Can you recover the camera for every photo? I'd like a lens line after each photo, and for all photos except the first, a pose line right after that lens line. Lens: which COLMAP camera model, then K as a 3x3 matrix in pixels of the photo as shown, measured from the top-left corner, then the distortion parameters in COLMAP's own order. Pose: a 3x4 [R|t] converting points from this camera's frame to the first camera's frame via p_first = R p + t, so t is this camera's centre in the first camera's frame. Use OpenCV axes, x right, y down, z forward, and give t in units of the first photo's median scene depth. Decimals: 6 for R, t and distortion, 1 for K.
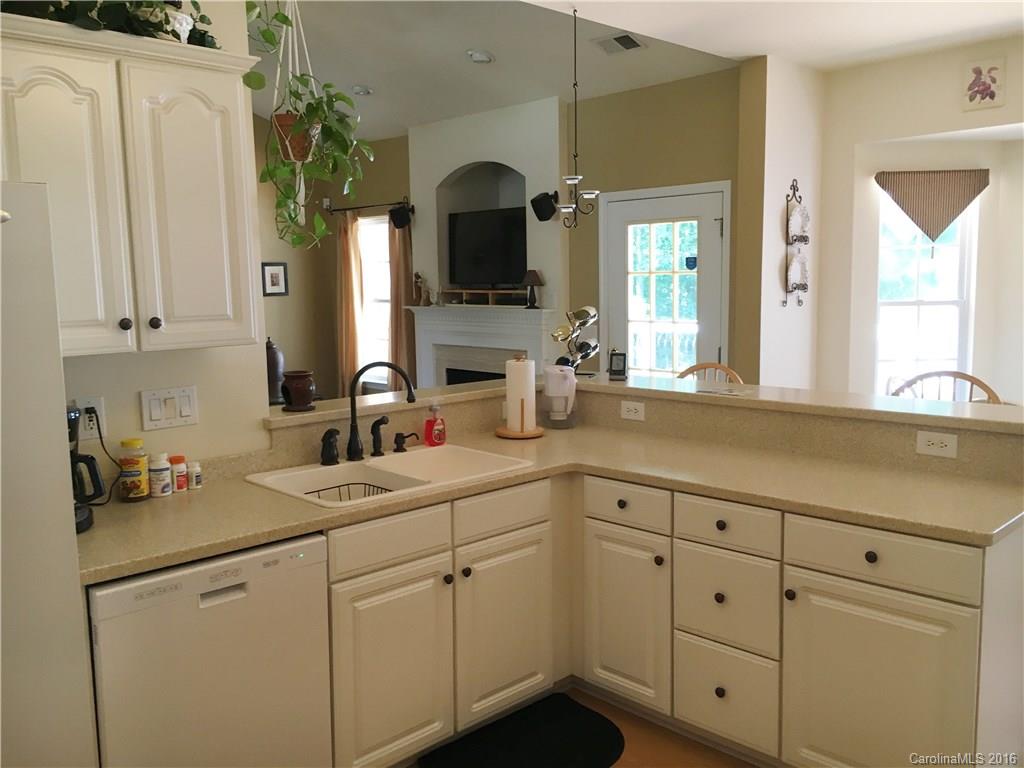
lens RADIAL K [[875.2, 0, 512.0], [0, 875.2, 384.0], [0, 0, 1]] dist [0.059291, -0.086286]
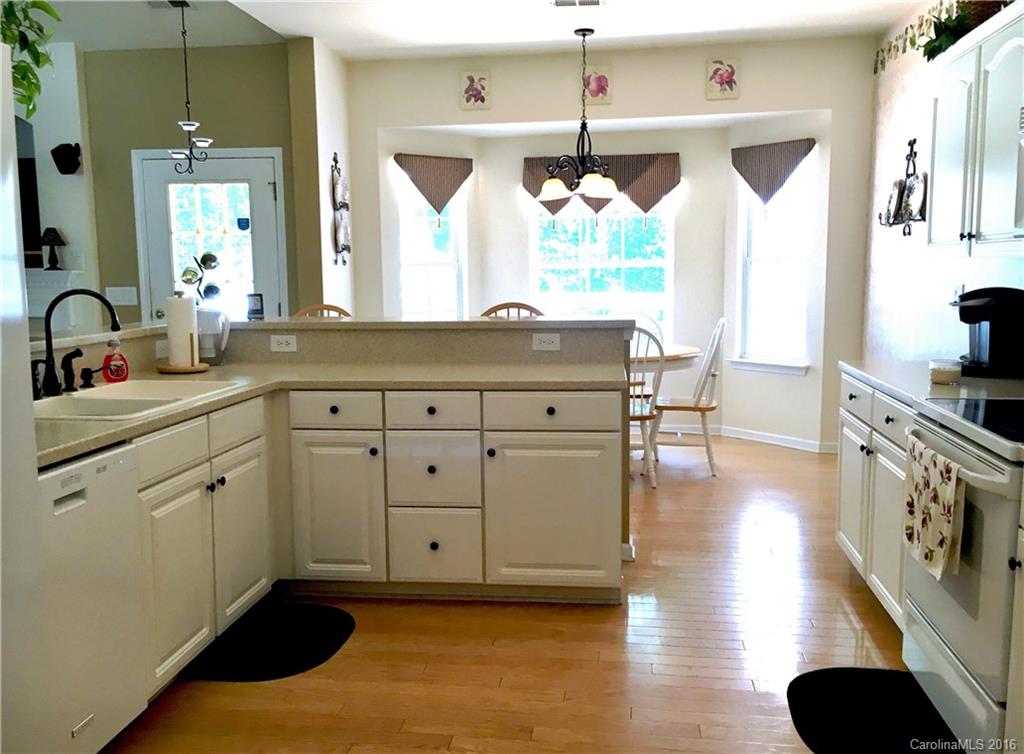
lens RADIAL K [[898.1, 0, 512.0], [0, 898.1, 377.0], [0, 0, 1]] dist [0.050939, -0.016705]
pose [[0.780436, -0.066204, 0.621721, -0.381158], [0.071196, 0.997320, 0.016830, 0.081847], [-0.621169, 0.031129, 0.783058, -0.061128]]
